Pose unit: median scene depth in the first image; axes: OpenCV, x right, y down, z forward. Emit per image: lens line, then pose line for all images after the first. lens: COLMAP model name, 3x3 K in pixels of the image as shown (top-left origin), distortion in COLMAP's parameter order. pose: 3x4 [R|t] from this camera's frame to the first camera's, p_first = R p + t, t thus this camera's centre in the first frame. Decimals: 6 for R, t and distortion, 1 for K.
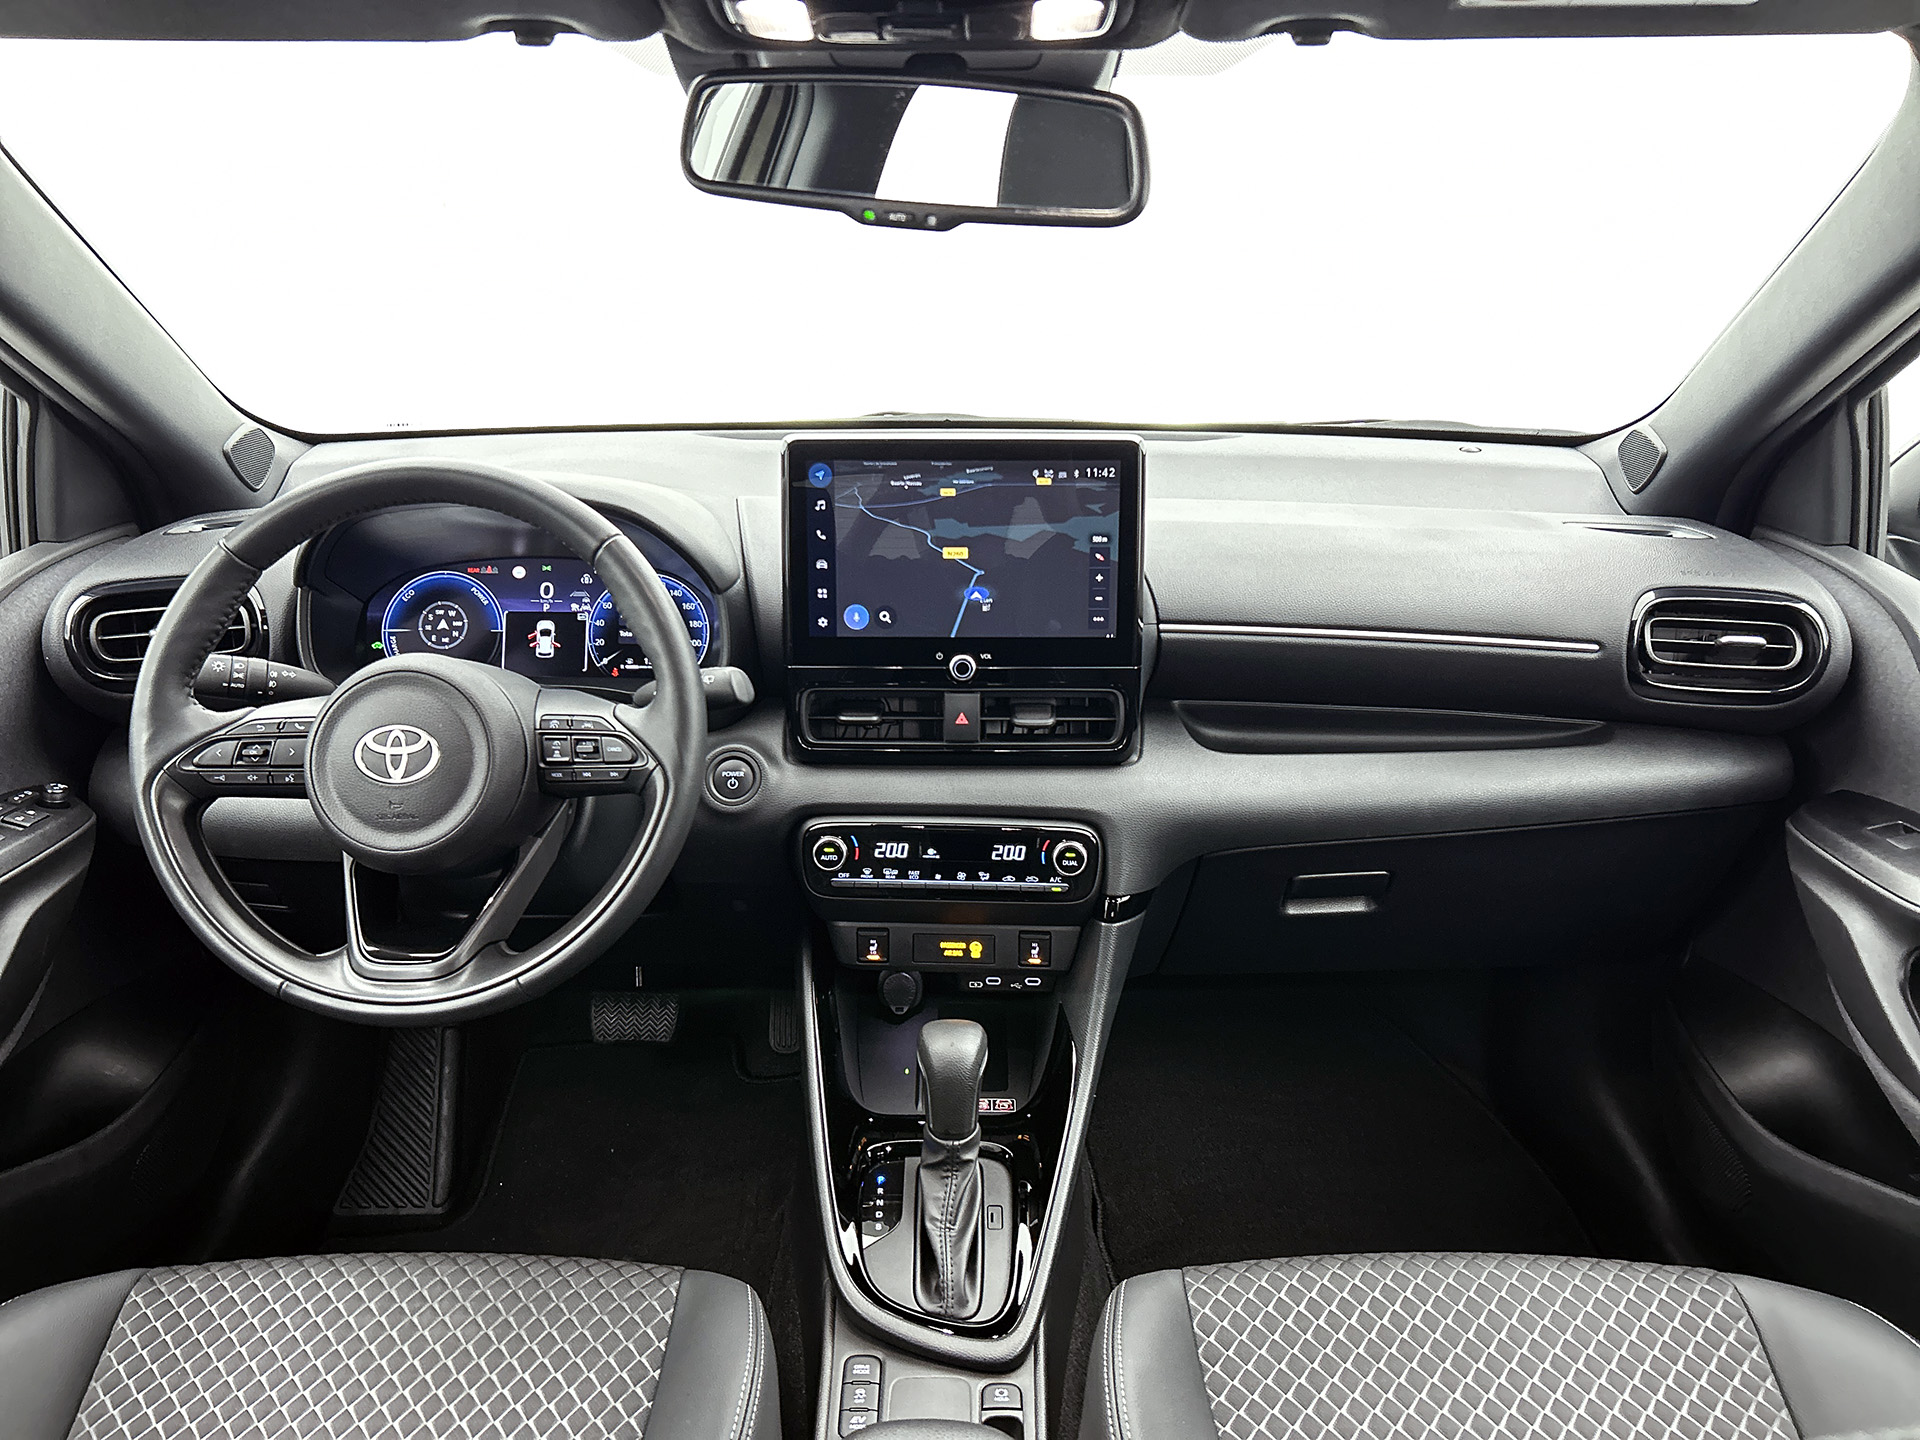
lens RADIAL K [[1414.7, 0, 960.0], [0, 1414.7, 720.0], [0, 0, 1]] dist [0.045558, -0.002039]
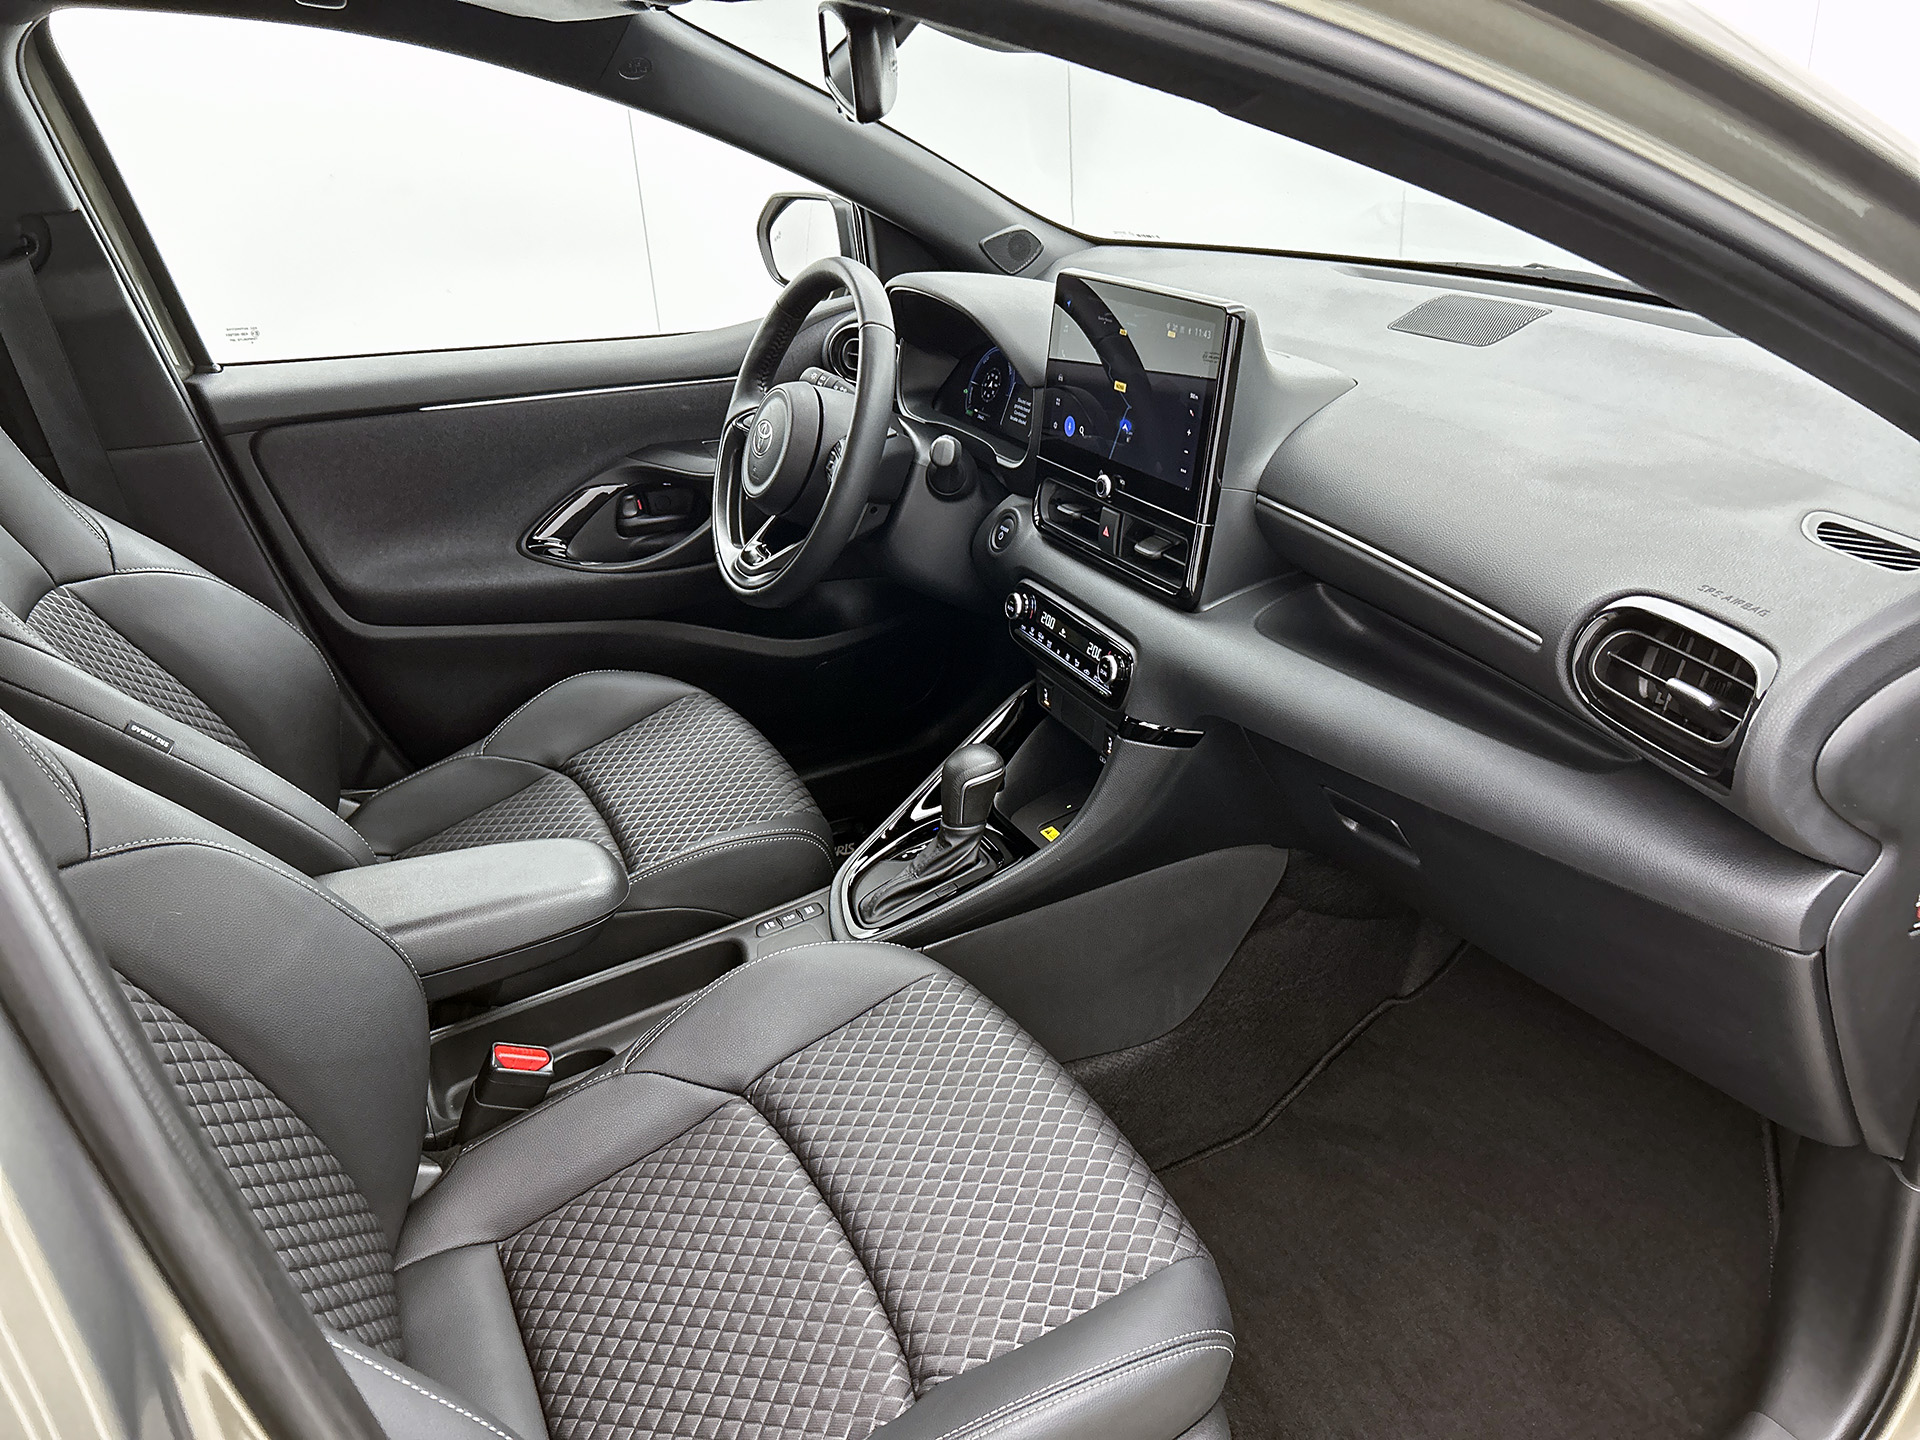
lens RADIAL K [[1414.7, 0, 960.0], [0, 1414.7, 720.0], [0, 0, 1]] dist [0.045558, -0.002039]
pose [[0.449949, 0.359645, -0.817436, 0.889274], [-0.237845, 0.930525, 0.278482, -0.141724], [0.860800, 0.069120, 0.504229, 0.294271]]
